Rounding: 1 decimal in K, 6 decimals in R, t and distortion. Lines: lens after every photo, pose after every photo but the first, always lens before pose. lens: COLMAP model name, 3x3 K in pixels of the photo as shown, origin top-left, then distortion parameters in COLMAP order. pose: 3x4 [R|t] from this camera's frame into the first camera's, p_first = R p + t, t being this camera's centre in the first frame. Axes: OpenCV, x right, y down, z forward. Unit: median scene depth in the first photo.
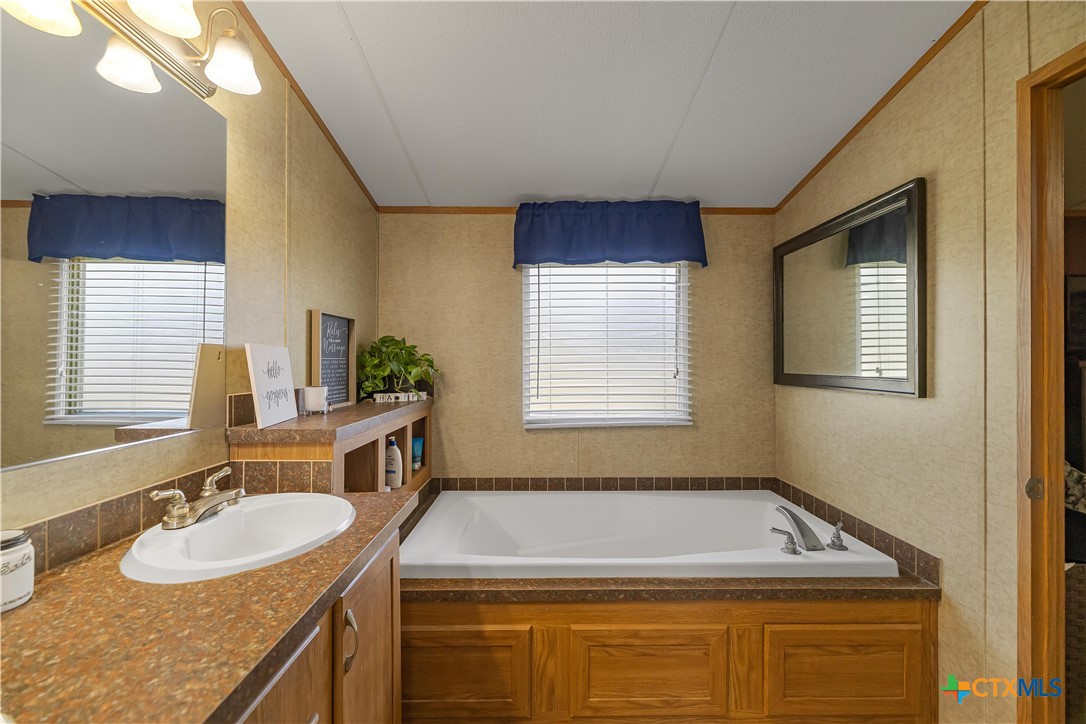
lens RADIAL K [[463.1, 0, 544.9], [0, 463.1, 362.7], [0, 0, 1]] dist [0.002763, 0.000589]
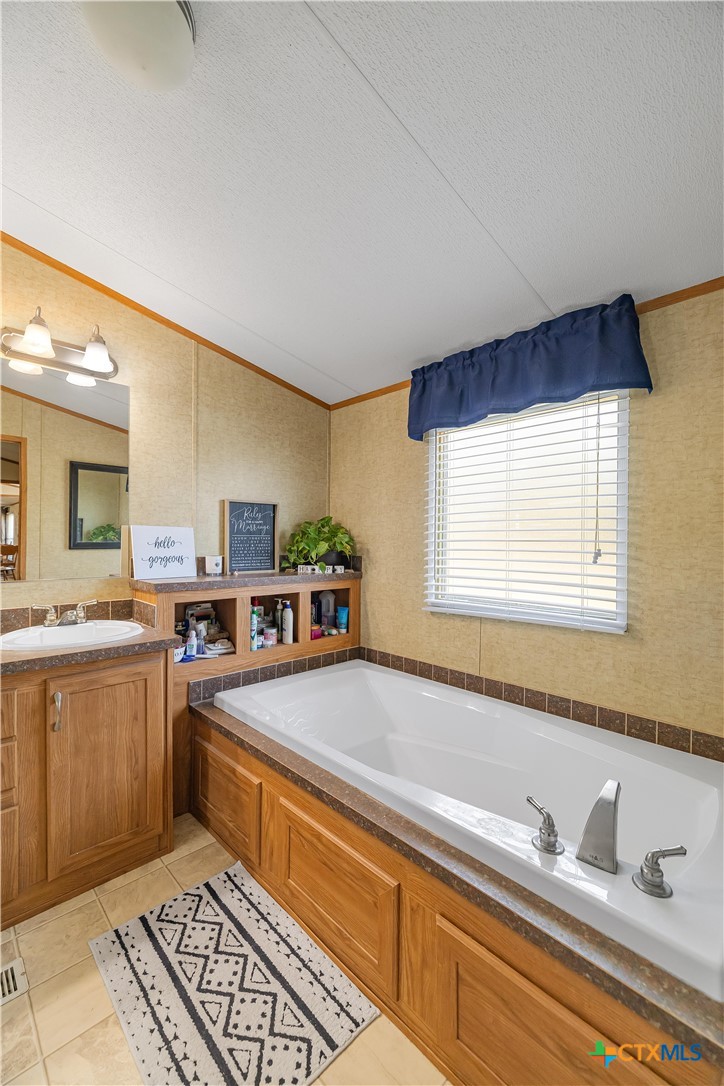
lens RADIAL K [[463.1, 0, 358.2], [0, 463.1, 545.4], [0, 0, 1]] dist [0.002763, 0.000589]
pose [[0.670397, 0.013369, -0.741882, 0.559203], [-0.008577, 0.999911, 0.010267, 0.002151], [0.741953, -0.000520, 0.670452, 0.272889]]
